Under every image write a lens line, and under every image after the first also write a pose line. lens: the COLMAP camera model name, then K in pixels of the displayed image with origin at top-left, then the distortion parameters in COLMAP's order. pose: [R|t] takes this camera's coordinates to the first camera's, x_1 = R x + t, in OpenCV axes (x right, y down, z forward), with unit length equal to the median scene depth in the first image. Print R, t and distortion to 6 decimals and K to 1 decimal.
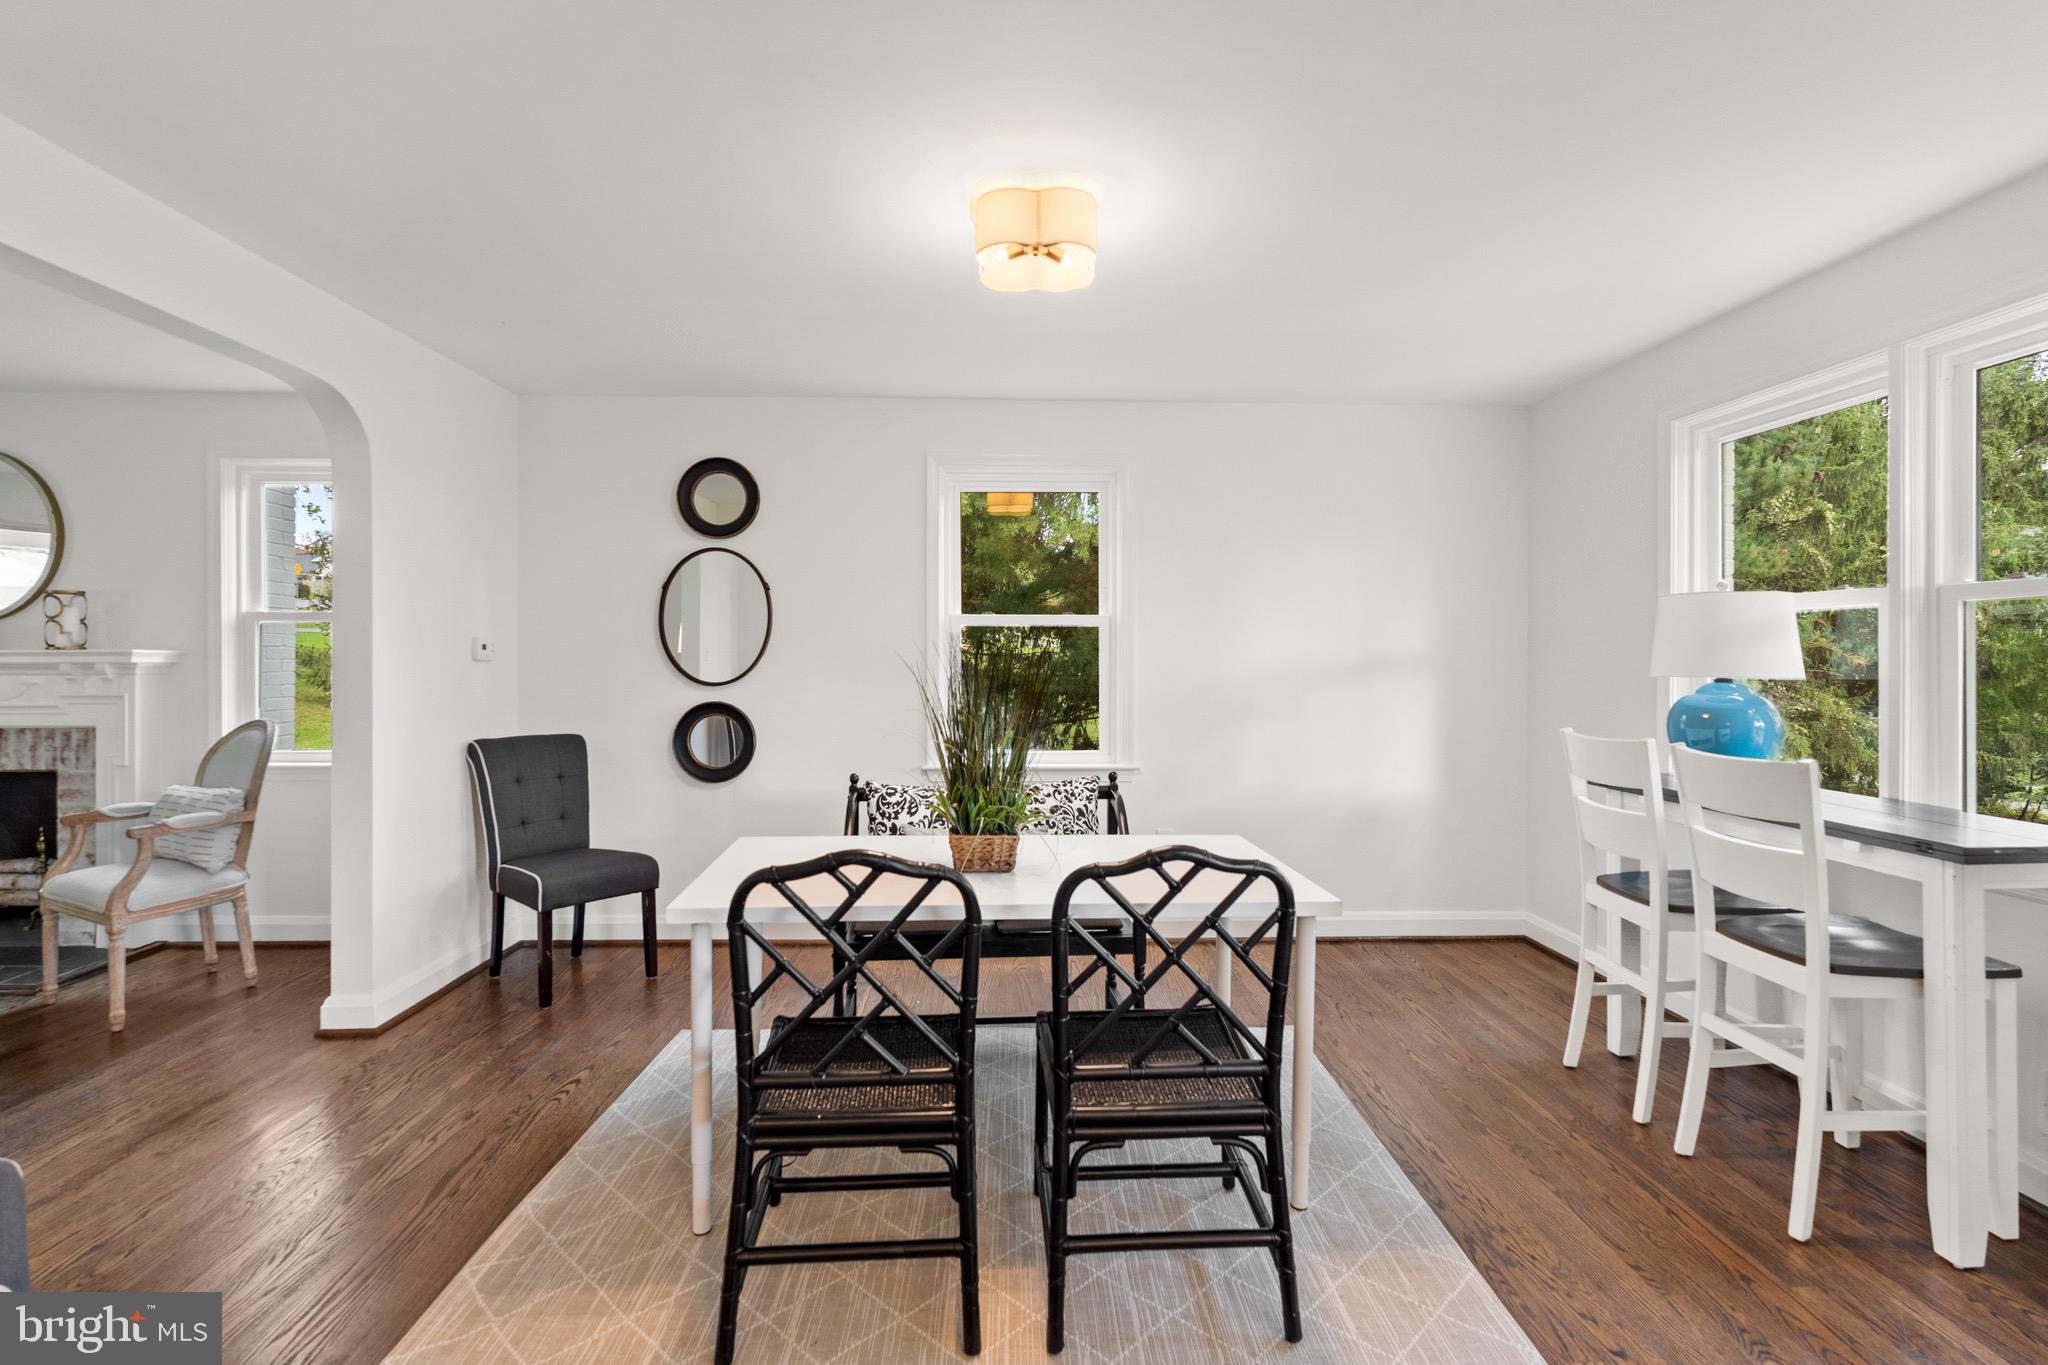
lens RADIAL K [[926.7, 0, 1034.5], [0, 926.7, 649.7], [0, 0, 1]] dist [0.009138, 0.000117]
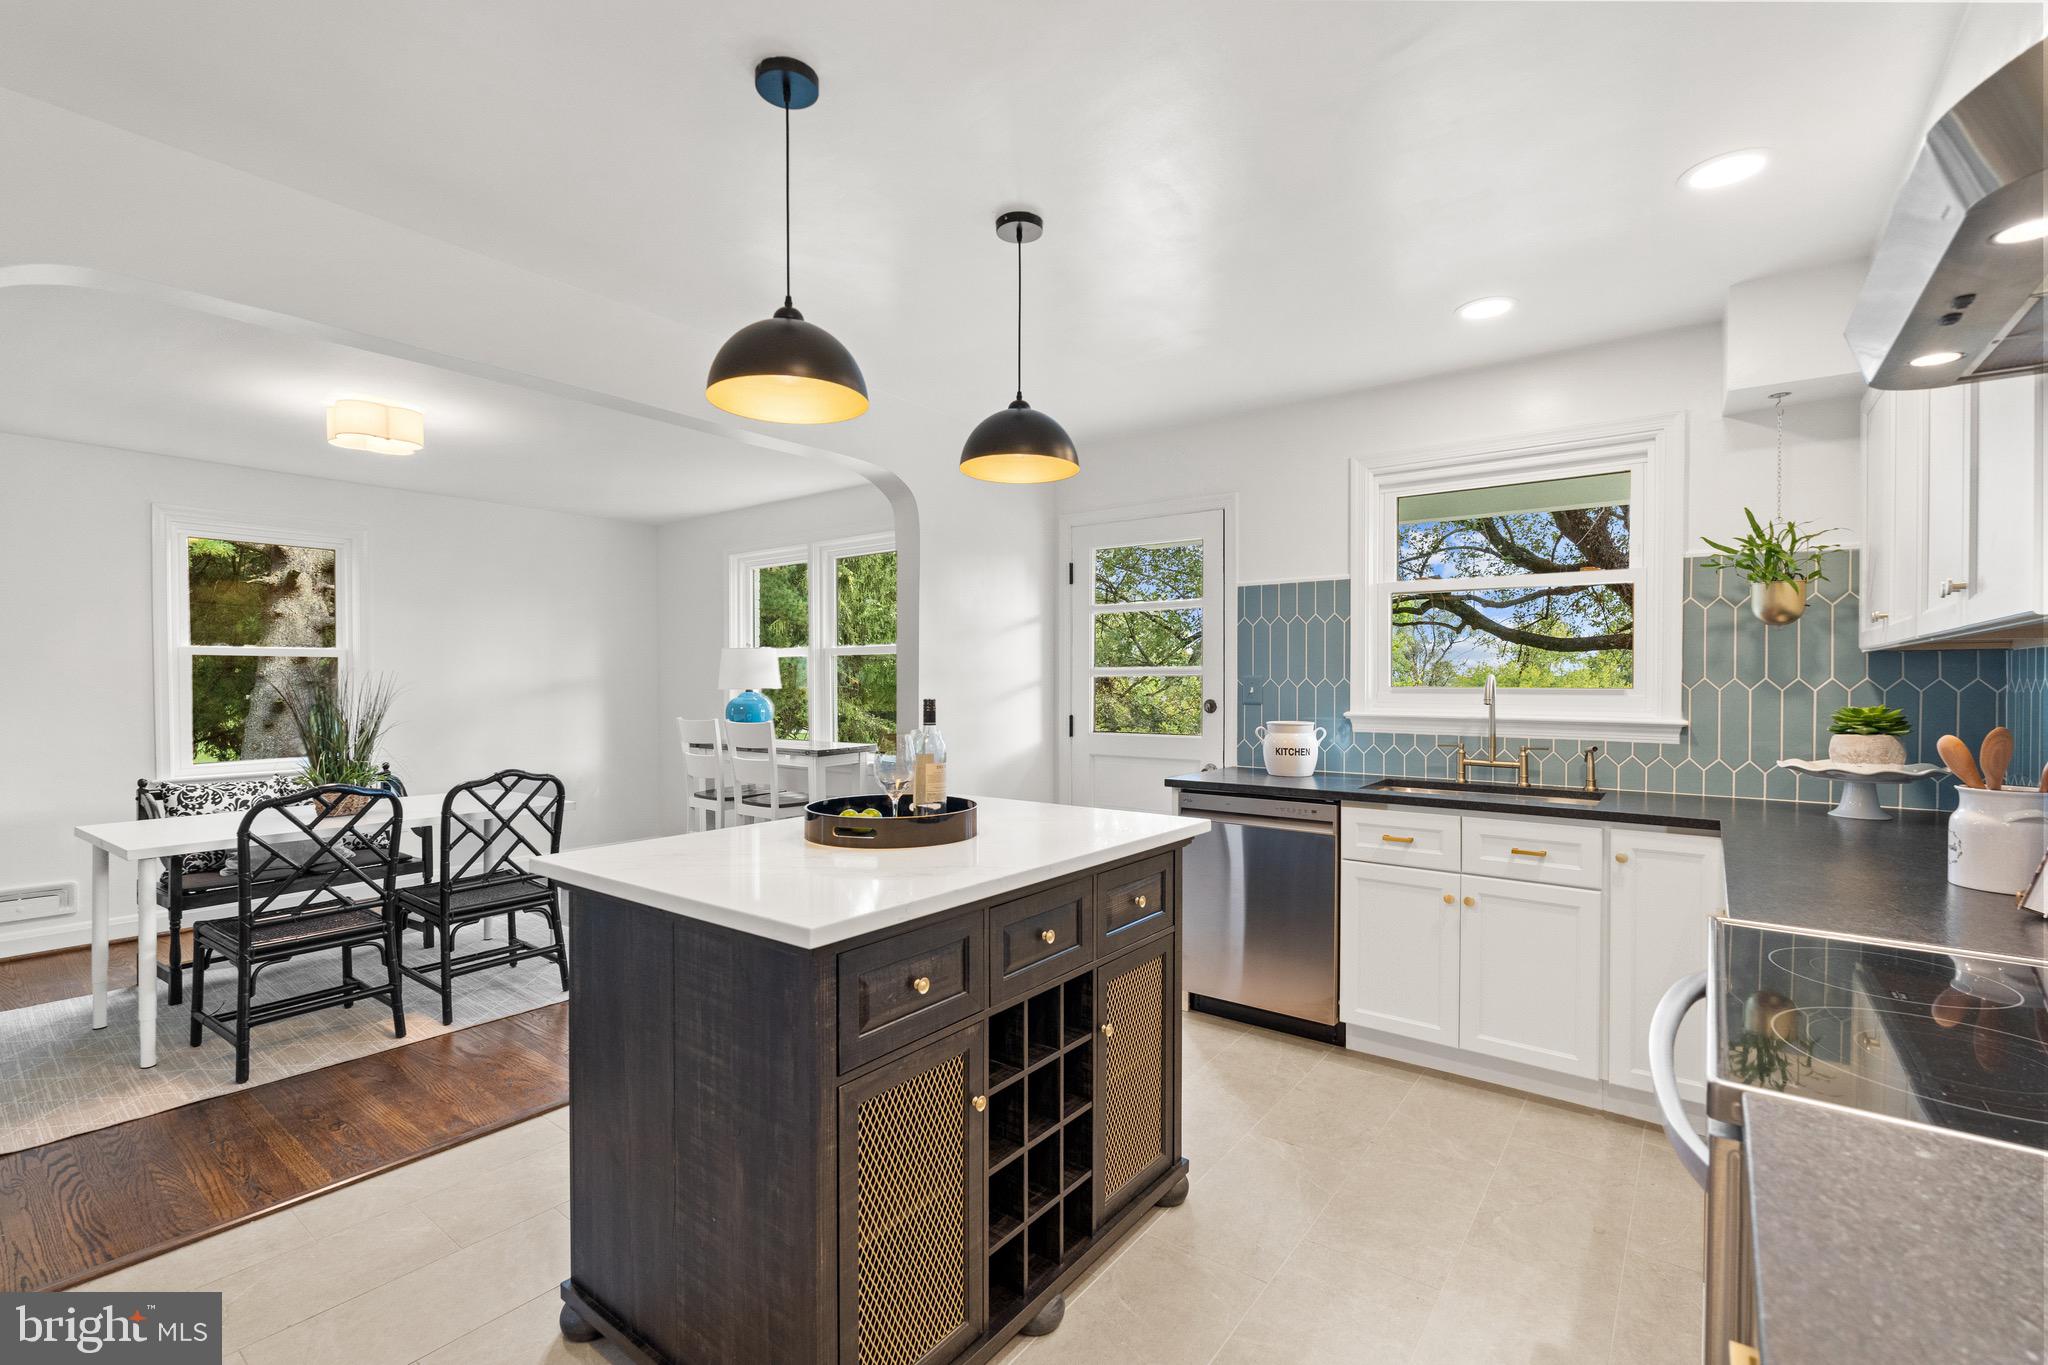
lens RADIAL K [[911.1, 0, 1026.8], [0, 911.1, 691.9], [0, 0, 1]] dist [0.004611, 0.000533]
pose [[0.638907, -0.018655, 0.769058, -0.459062], [0.000635, 0.999718, 0.023723, -0.012928], [-0.769284, -0.014668, 0.638739, -0.831443]]
